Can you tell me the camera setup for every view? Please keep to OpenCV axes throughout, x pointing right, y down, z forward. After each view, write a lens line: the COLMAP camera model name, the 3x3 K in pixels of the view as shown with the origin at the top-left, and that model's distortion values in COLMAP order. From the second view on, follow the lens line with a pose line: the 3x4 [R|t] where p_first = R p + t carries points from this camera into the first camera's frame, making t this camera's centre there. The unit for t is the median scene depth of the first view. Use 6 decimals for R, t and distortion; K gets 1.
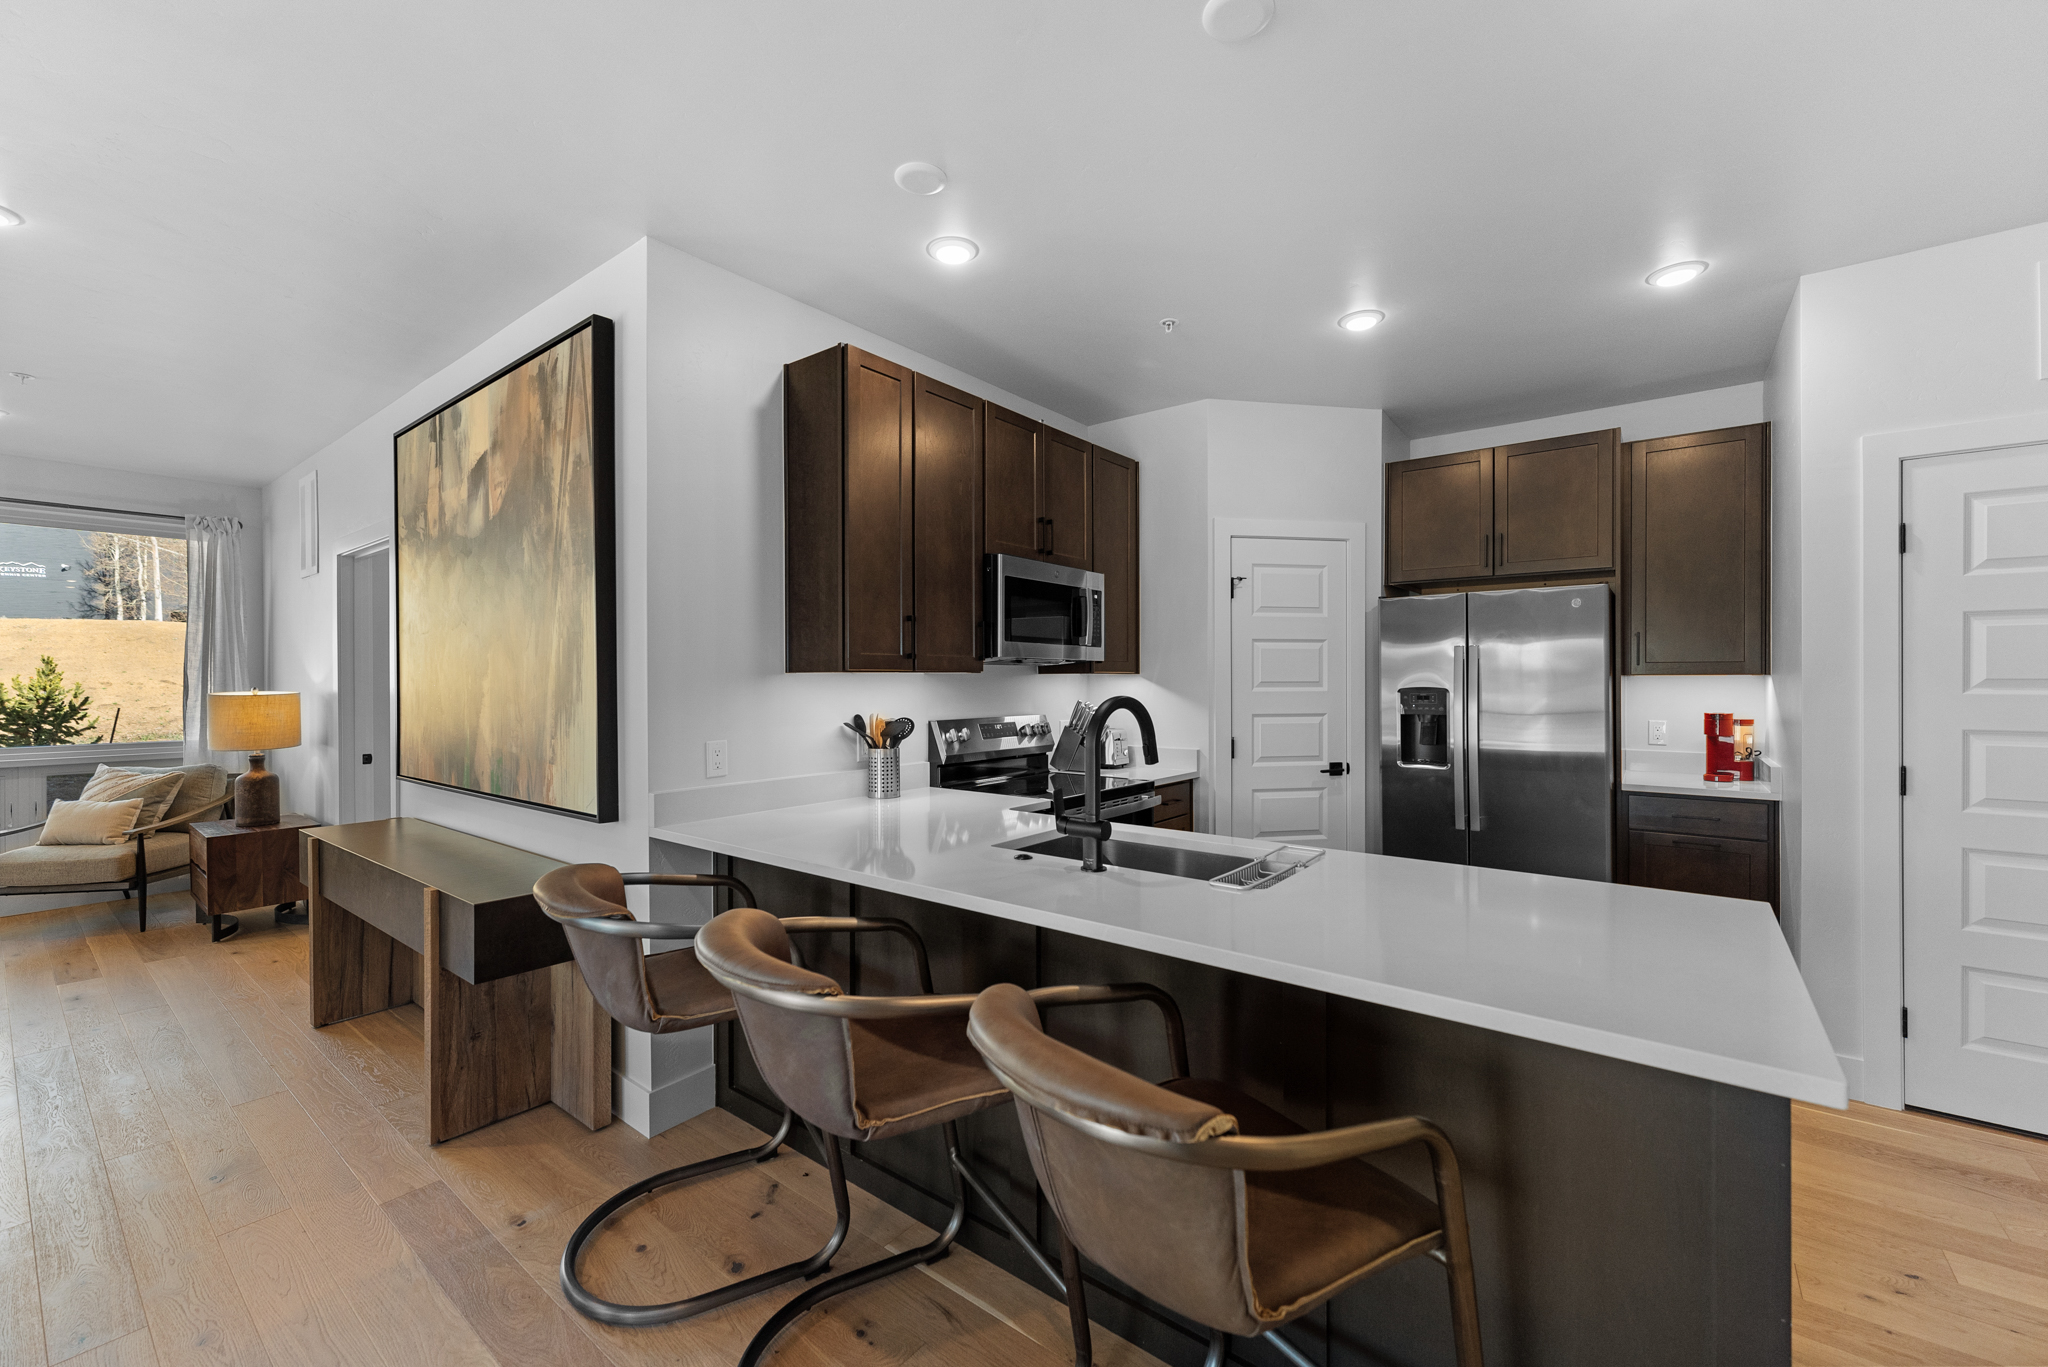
lens RADIAL K [[822.1, 0, 1021.1], [0, 822.1, 681.4], [0, 0, 1]] dist [0.001293, -0.000101]
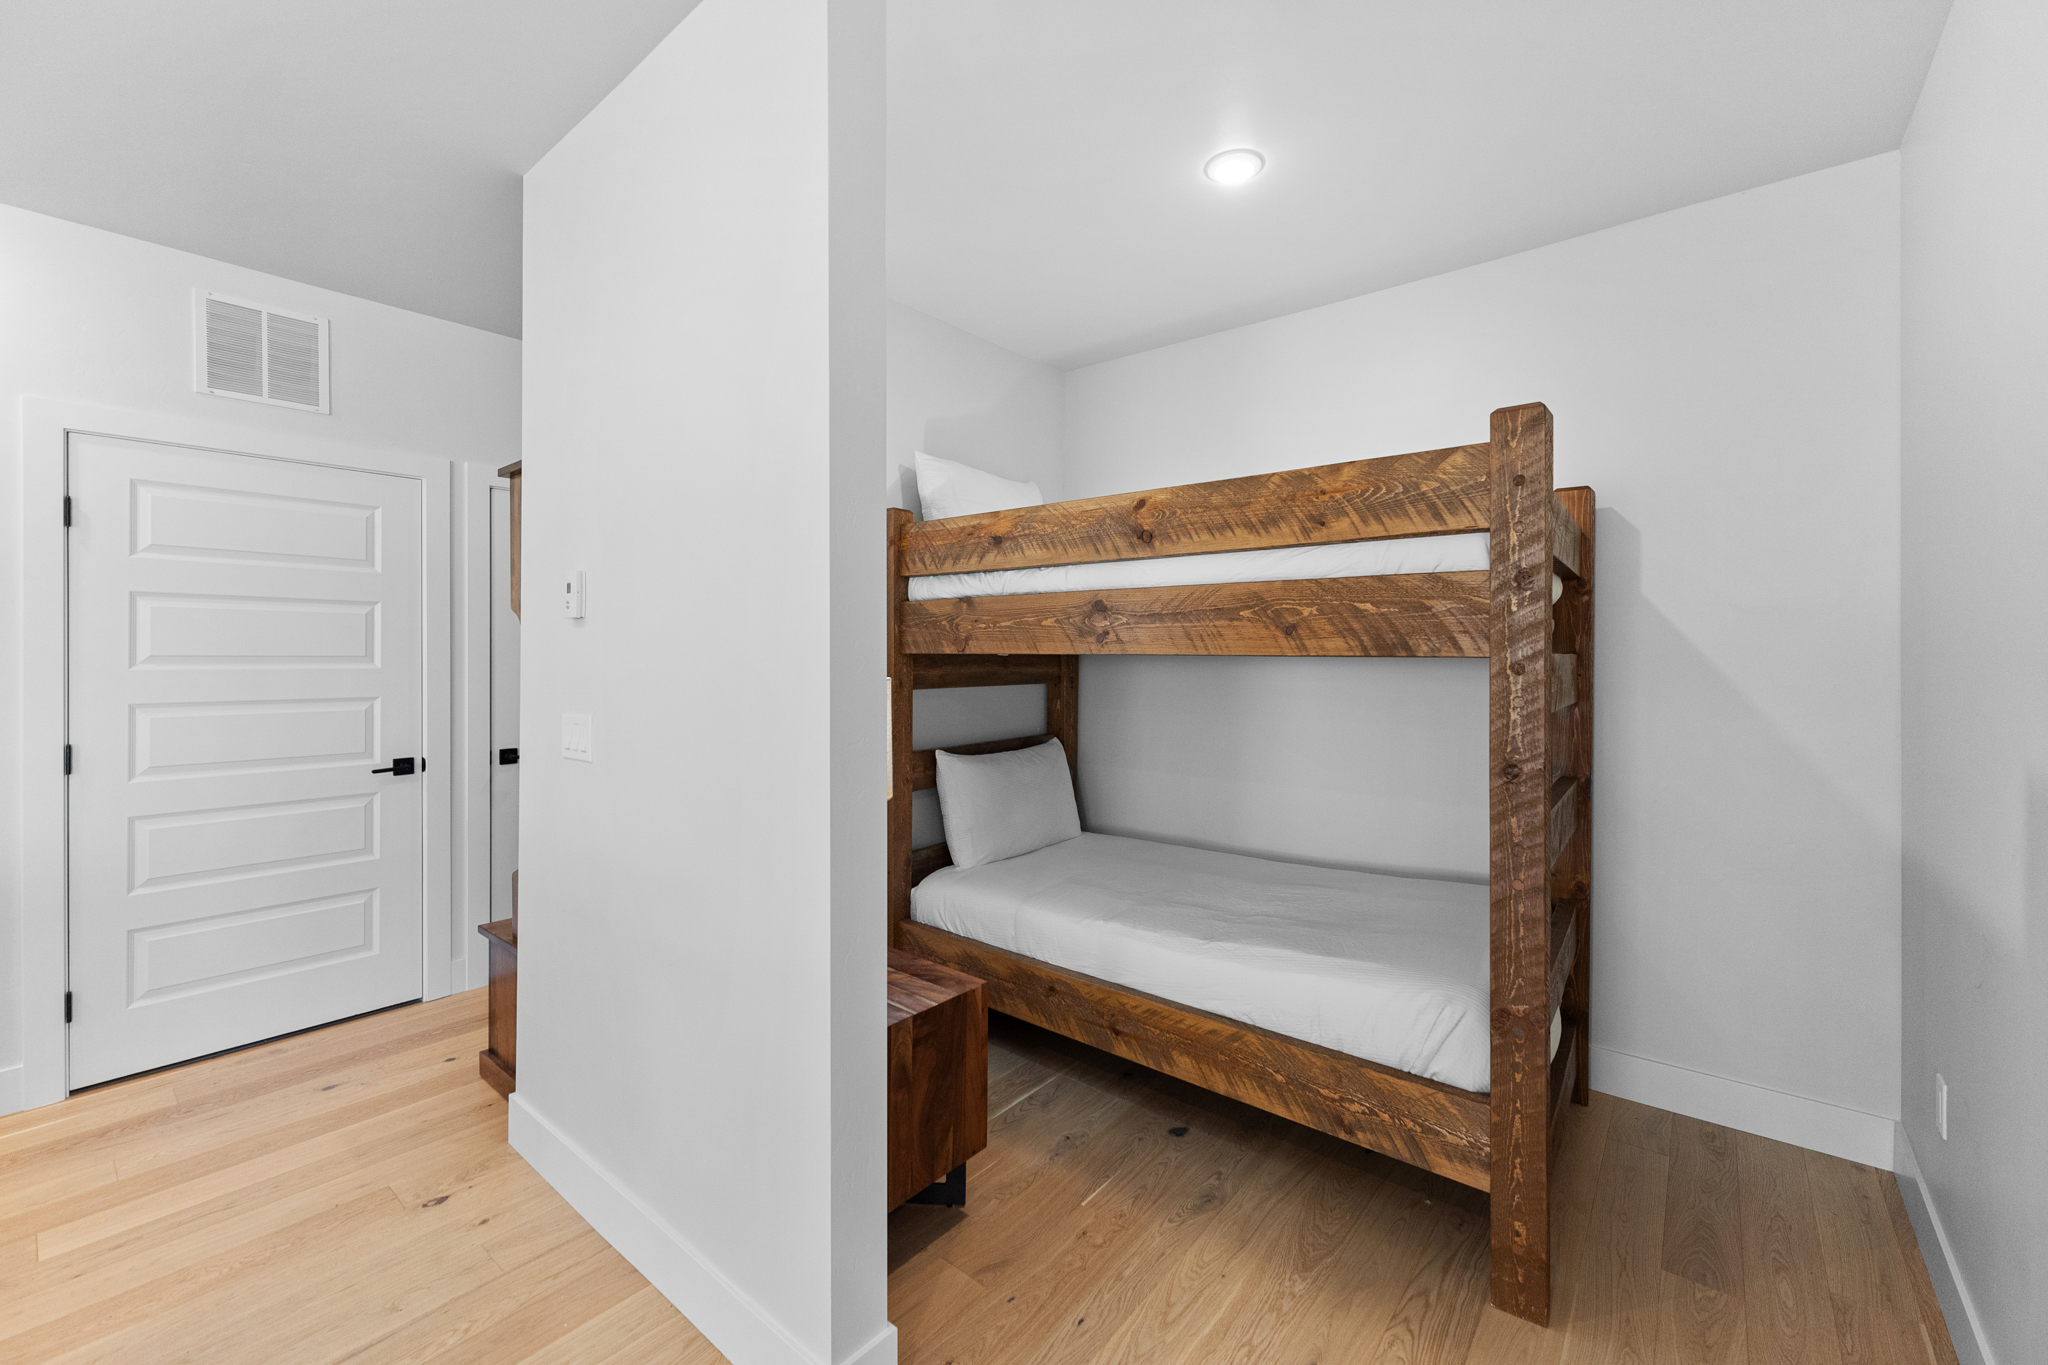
lens RADIAL K [[828.4, 0, 1022.1], [0, 828.4, 654.0], [0, 0, 1]] dist [-0.000133, -0.000069]
pose [[0.025691, 0.004335, 0.999661, 0.092425], [0.000426, 0.999990, -0.004348, 0.000062], [-0.999670, 0.000538, 0.025688, -0.122301]]
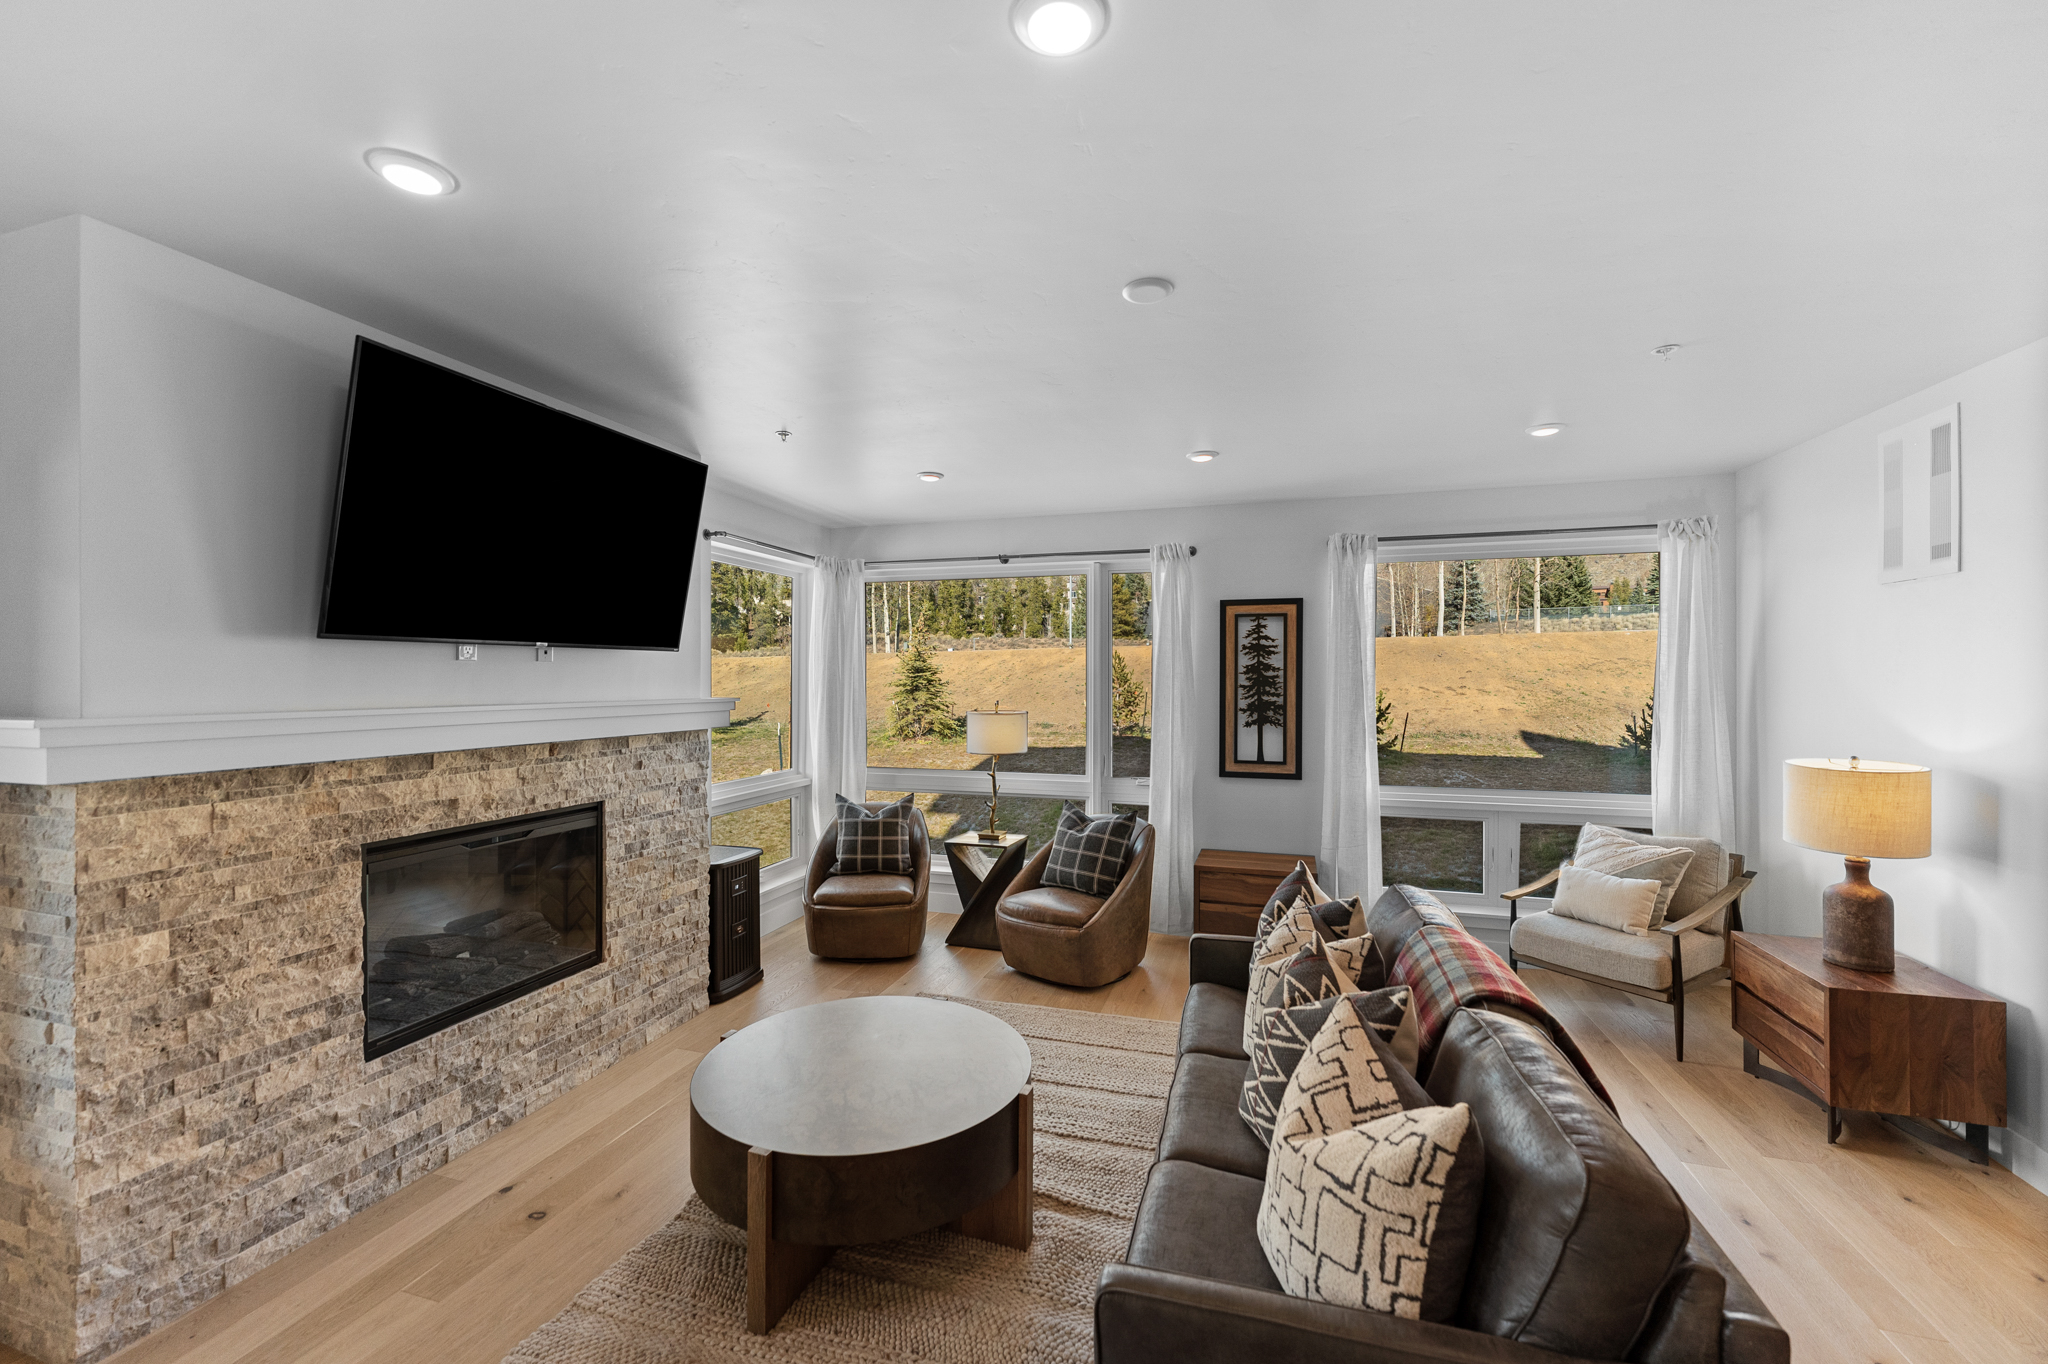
lens RADIAL K [[811.6, 0, 1025.1], [0, 811.6, 675.5], [0, 0, 1]] dist [0.001573, 0.000177]
pose [[0.372230, 0.002626, -0.928137, -0.788759], [-0.003886, 0.999992, 0.001271, -0.074461], [0.928132, 0.003134, 0.372237, 0.197919]]
